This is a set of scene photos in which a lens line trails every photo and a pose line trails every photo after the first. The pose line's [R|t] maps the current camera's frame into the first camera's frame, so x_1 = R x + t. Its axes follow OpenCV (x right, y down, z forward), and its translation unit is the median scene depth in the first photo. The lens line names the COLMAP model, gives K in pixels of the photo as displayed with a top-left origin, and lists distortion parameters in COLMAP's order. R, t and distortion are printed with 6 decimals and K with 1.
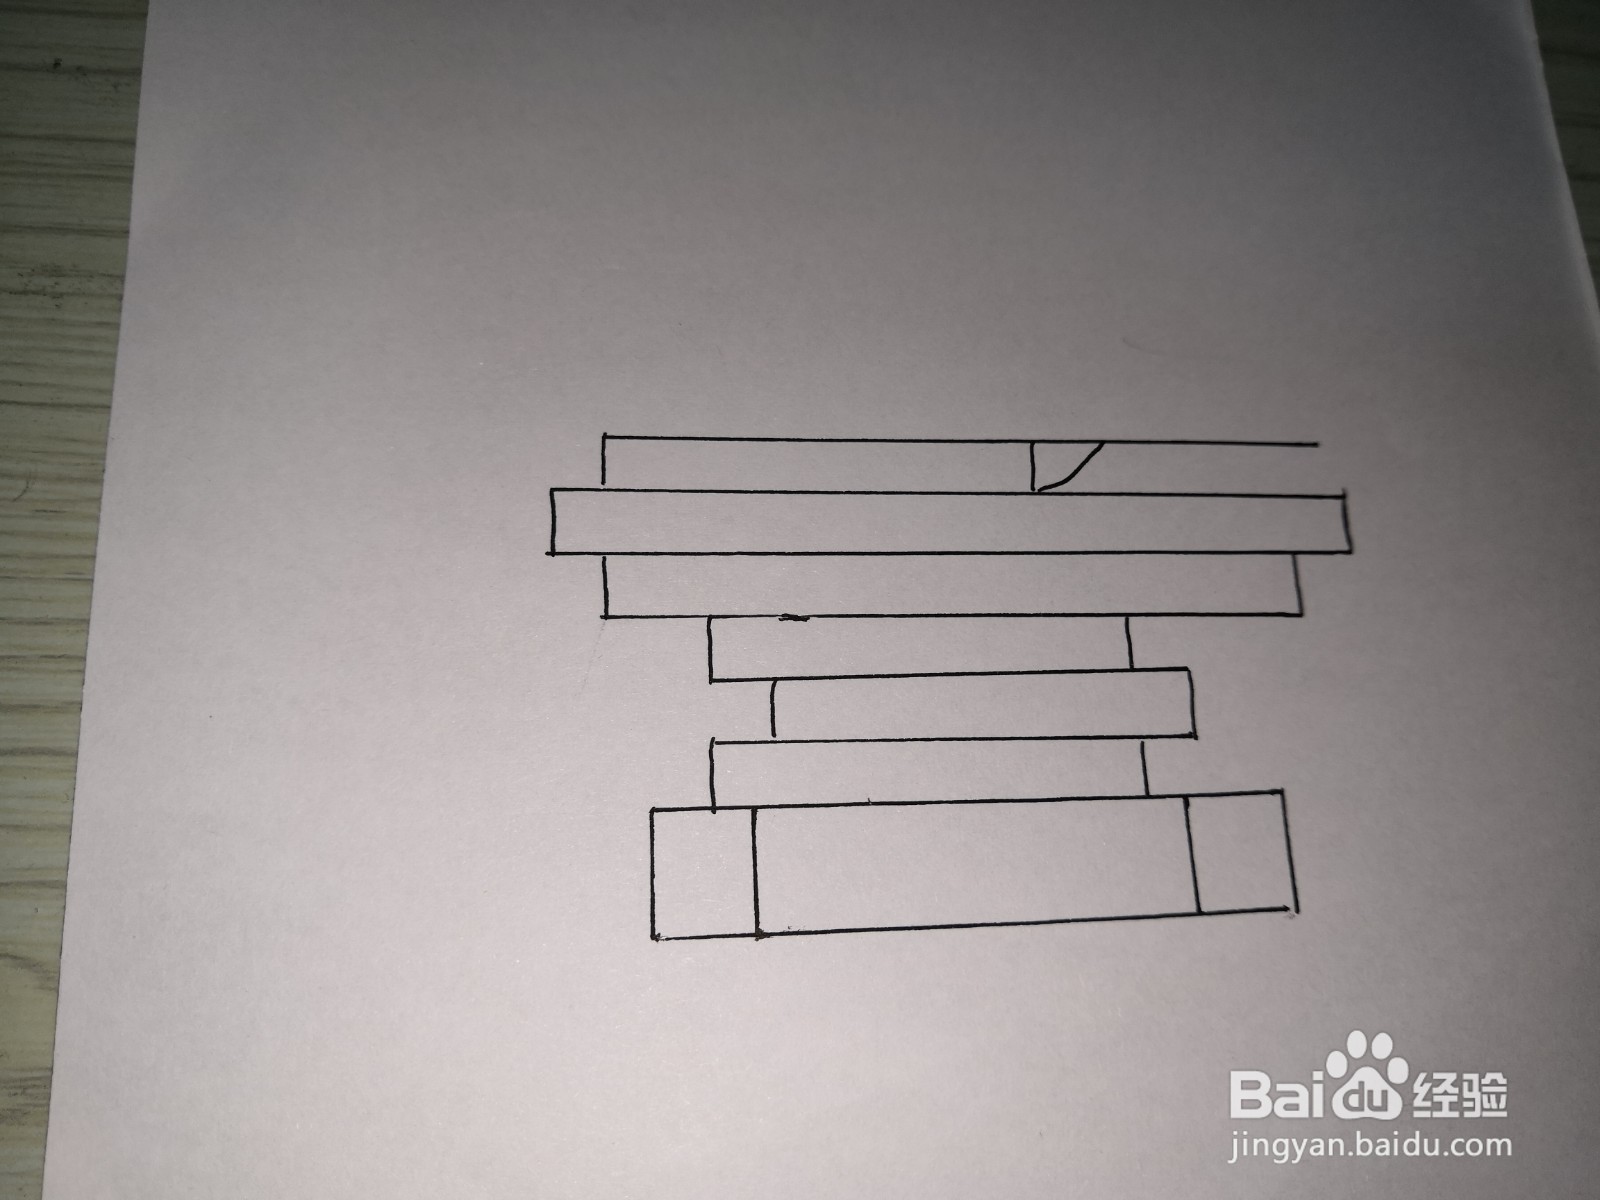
lens RADIAL K [[1287.0, 0, 791.9], [0, 1287.0, 605.2], [0, 0, 1]] dist [-0.031687, -0.027598]
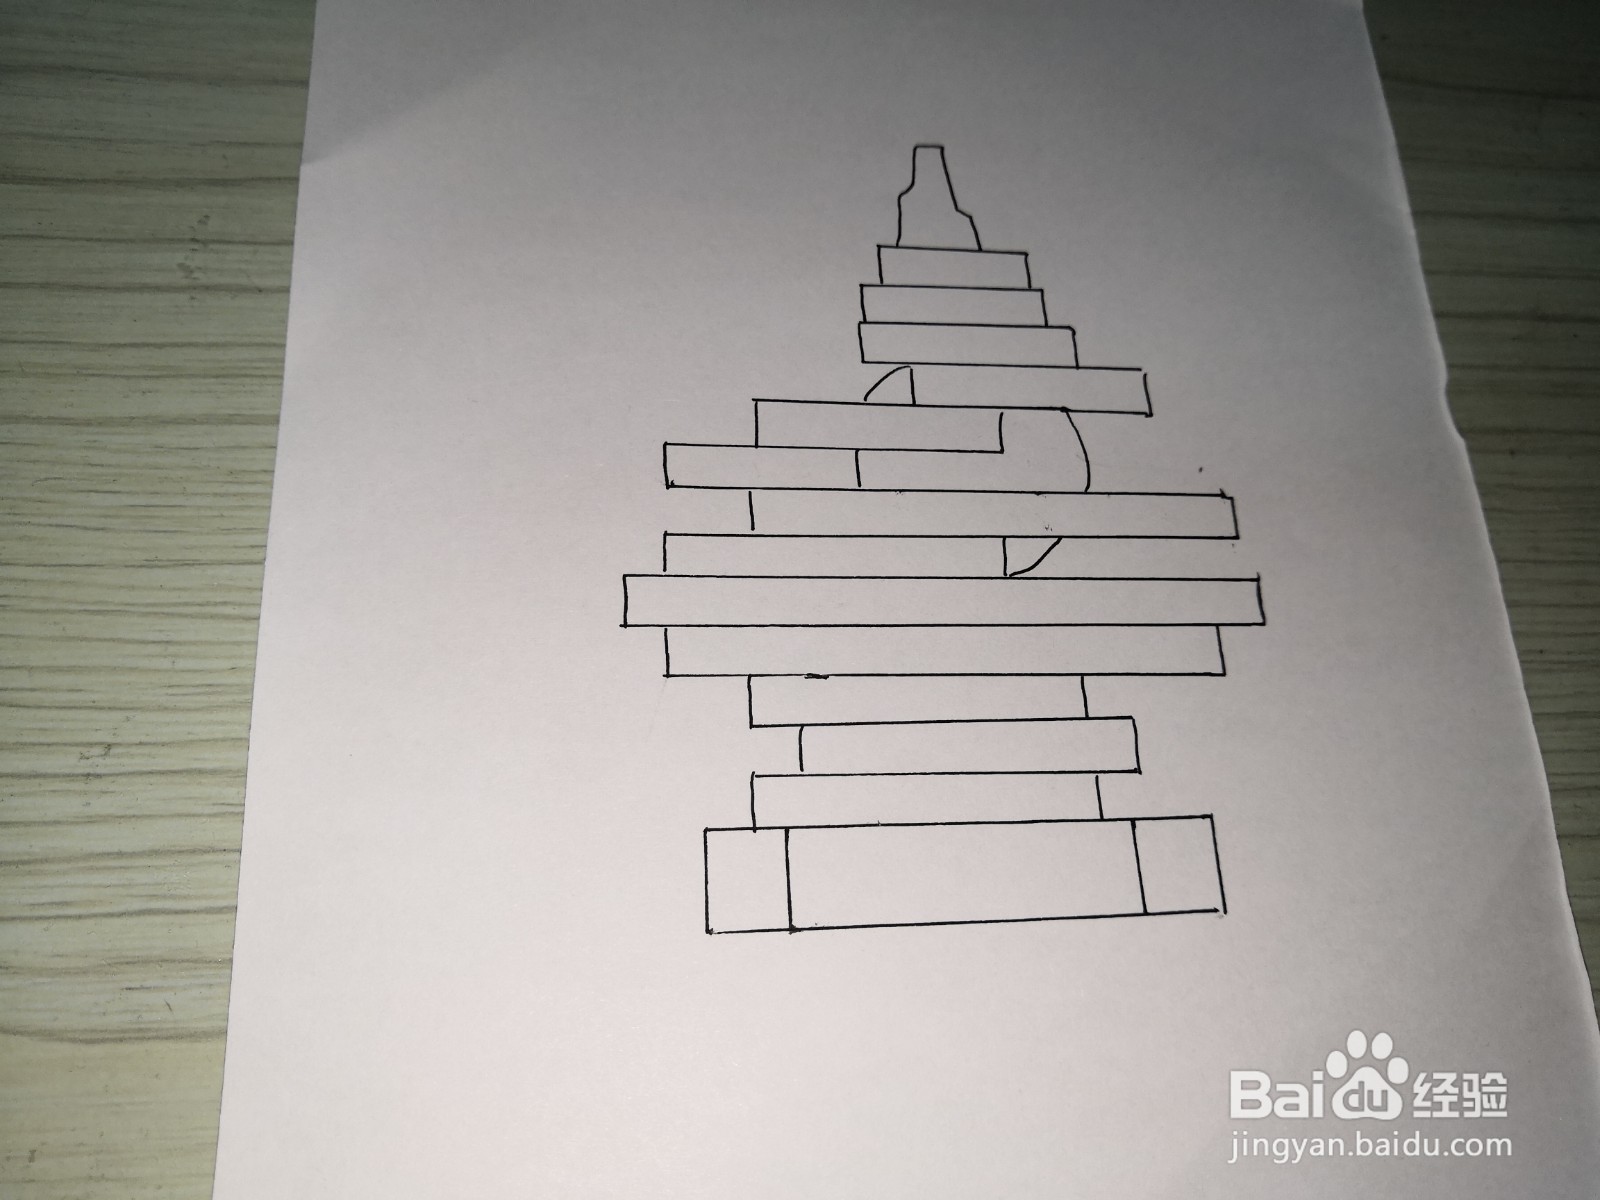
lens RADIAL K [[1287.0, 0, 793.3], [0, 1287.0, 587.3], [0, 0, 1]] dist [-0.031687, -0.027598]
pose [[0.999924, -0.001933, 0.012197, -0.036772], [0.002973, 0.996305, -0.085837, 0.030563], [-0.011987, 0.085866, 0.996235, -0.255580]]
